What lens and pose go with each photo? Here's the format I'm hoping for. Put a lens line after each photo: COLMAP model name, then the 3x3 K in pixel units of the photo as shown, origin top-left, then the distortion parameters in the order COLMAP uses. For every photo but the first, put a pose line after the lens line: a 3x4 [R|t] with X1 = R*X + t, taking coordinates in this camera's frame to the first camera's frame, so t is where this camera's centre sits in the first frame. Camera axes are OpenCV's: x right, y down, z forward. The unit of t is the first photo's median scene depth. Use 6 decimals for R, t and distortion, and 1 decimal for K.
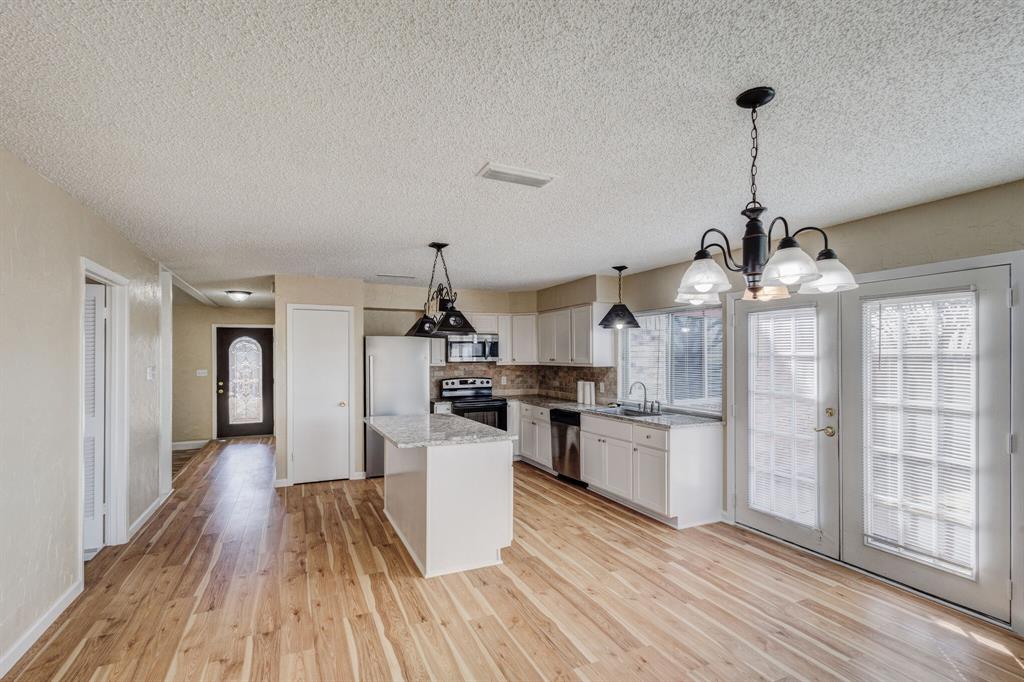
lens RADIAL K [[475.8, 0, 509.4], [0, 475.8, 356.0], [0, 0, 1]] dist [0.005527, -0.000096]
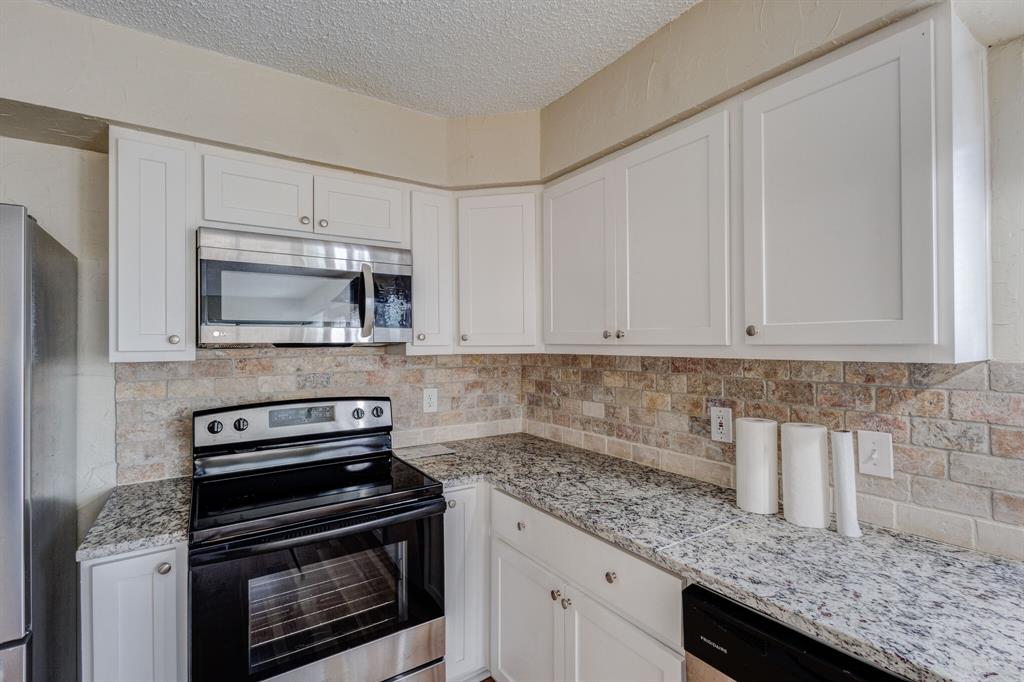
lens RADIAL K [[468.6, 0, 512.3], [0, 468.6, 338.9], [0, 0, 1]] dist [0.005906, -0.000982]
pose [[0.985614, -0.002083, 0.168999, -0.014205], [0.003596, 0.999956, -0.008647, 0.015074], [-0.168974, 0.009130, 0.985578, 0.906904]]
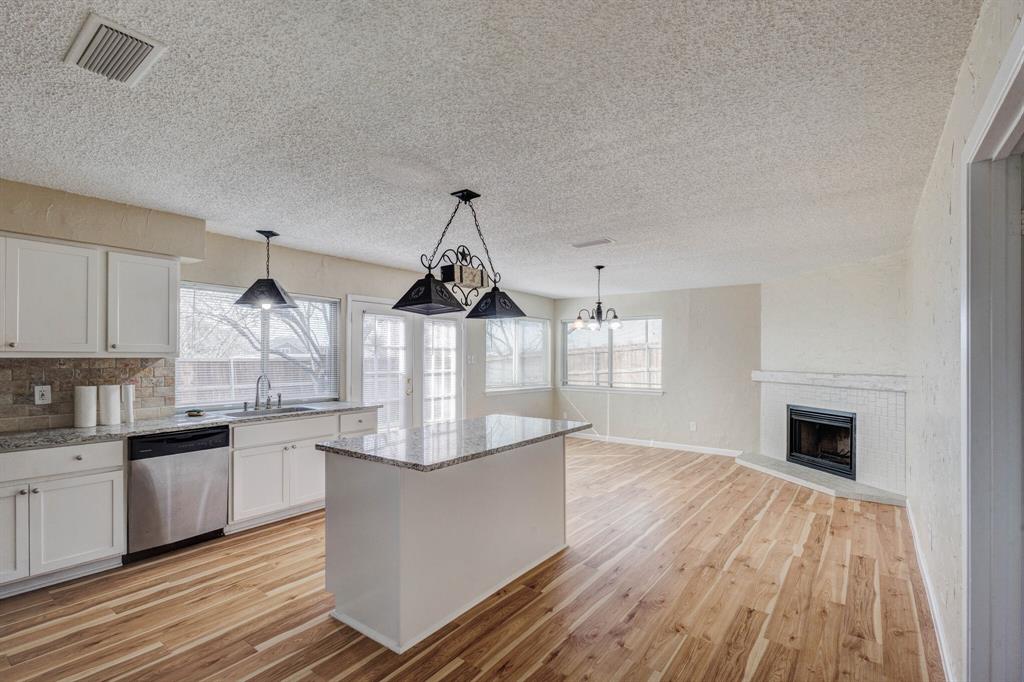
lens RADIAL K [[475.8, 0, 509.4], [0, 475.8, 356.0], [0, 0, 1]] dist [0.005527, -0.000096]
pose [[-0.476725, -0.003212, 0.879046, -0.634078], [-0.007365, 0.999973, -0.000340, 0.018166], [-0.879021, -0.006636, -0.476736, 0.969768]]
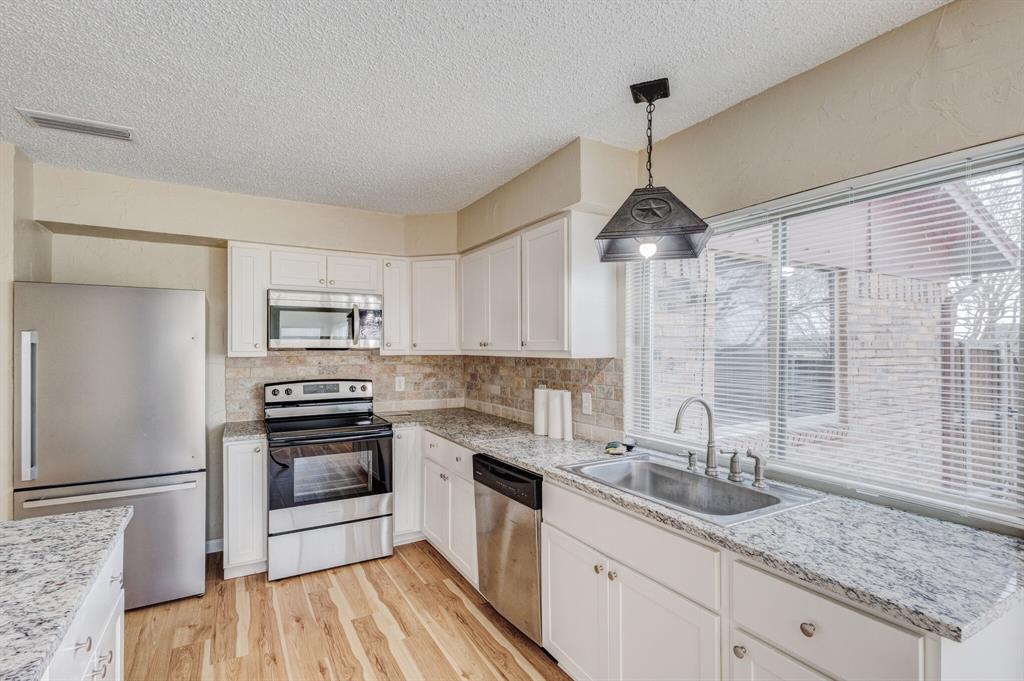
lens RADIAL K [[484.9, 0, 508.5], [0, 484.9, 347.2], [0, 0, 1]] dist [0.003793, -0.000007]
pose [[0.995889, 0.002374, 0.090546, 0.084379], [-0.002313, 0.999997, -0.000776, 0.013634], [-0.090548, 0.000564, 0.995892, 0.600046]]
